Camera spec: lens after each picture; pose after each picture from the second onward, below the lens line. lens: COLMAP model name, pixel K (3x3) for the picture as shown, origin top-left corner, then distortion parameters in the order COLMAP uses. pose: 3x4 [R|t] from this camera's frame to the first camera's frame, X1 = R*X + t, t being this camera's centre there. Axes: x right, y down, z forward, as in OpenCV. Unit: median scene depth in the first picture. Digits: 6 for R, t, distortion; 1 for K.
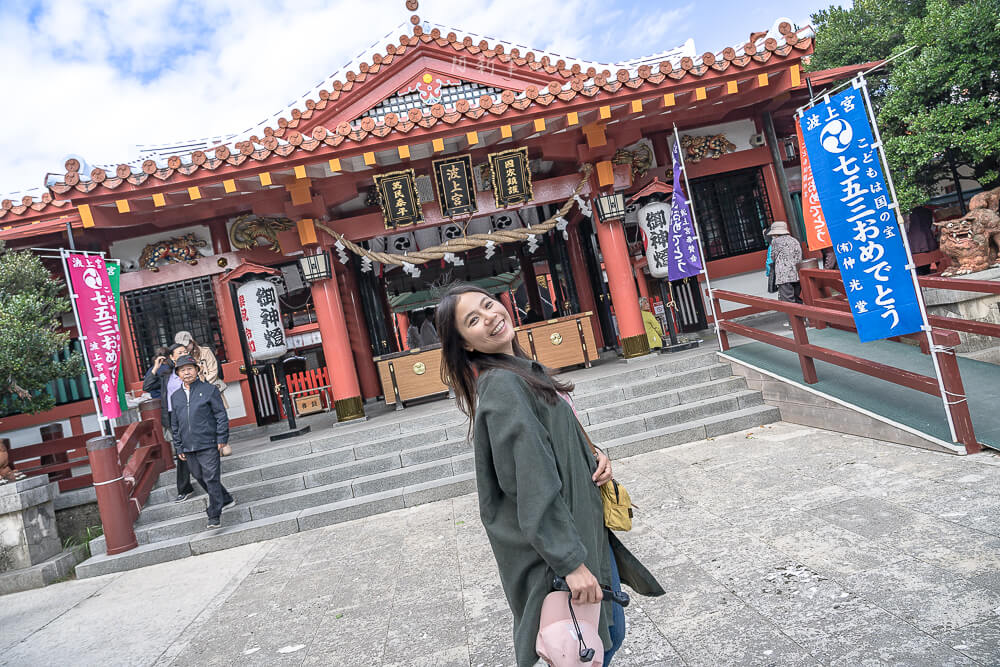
lens RADIAL K [[621.6, 0, 489.8], [0, 621.6, 336.0], [0, 0, 1]] dist [-0.019370, 0.000895]
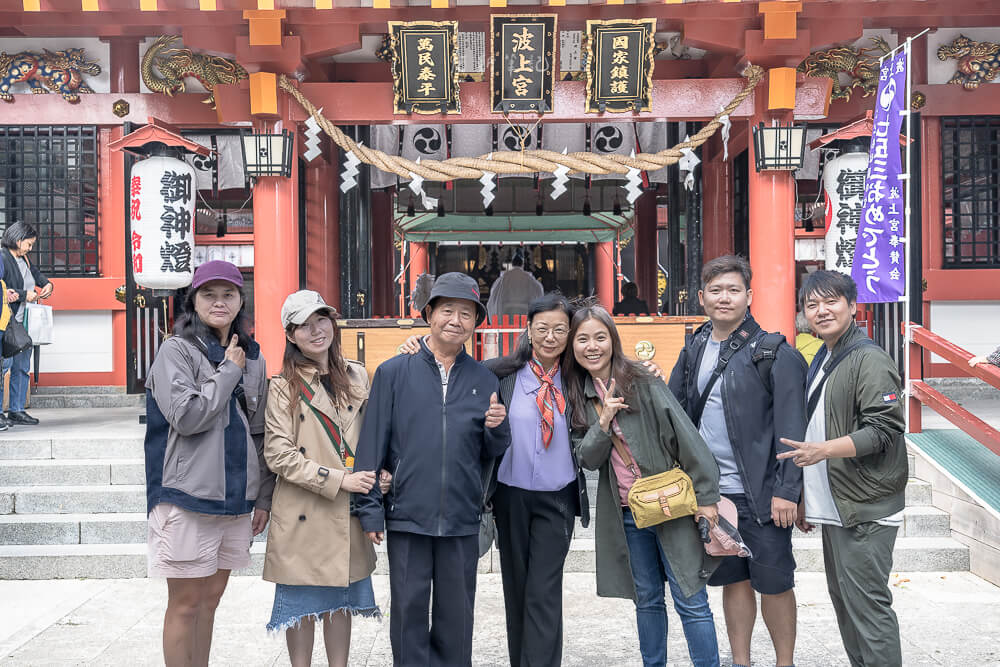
lens RADIAL K [[1137.3, 0, 500.0], [0, 1137.3, 333.5], [0, 0, 1]] dist [0.062644, -0.038741]
pose [[0.977135, 0.201440, -0.068037, 0.048433], [-0.199335, 0.979251, 0.036506, -0.025496], [0.073979, -0.022109, 0.997015, -0.085553]]
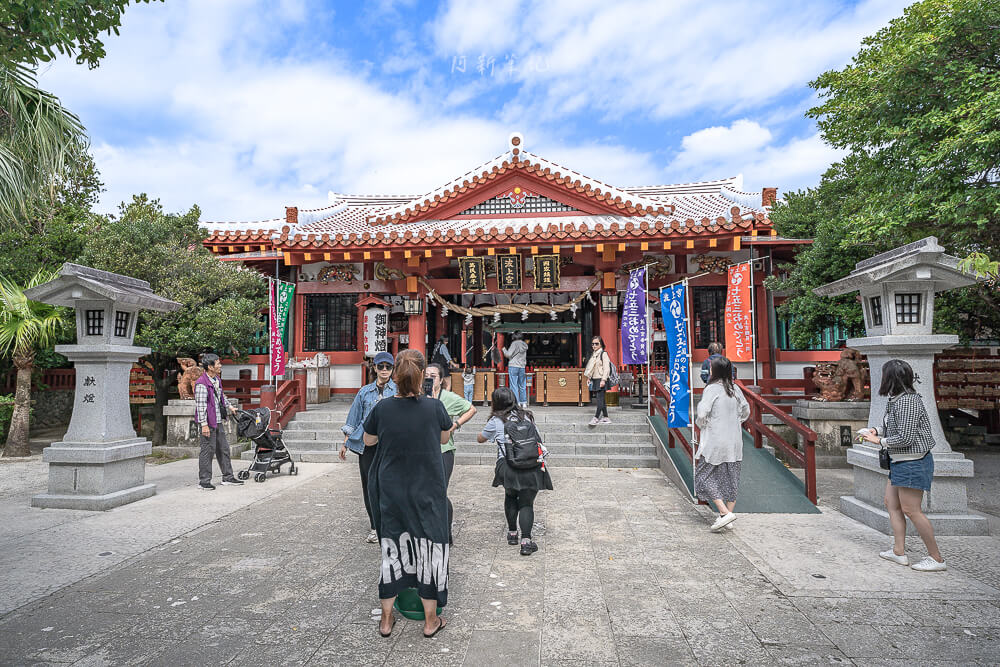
lens RADIAL K [[540.6, 0, 505.4], [0, 540.6, 339.2], [0, 0, 1]] dist [-0.004077, 0.000291]
pose [[0.962402, 0.197600, -0.186378, 0.215410], [-0.200548, 0.979679, 0.003093, -0.079251], [0.183201, 0.034401, 0.982473, -0.305881]]
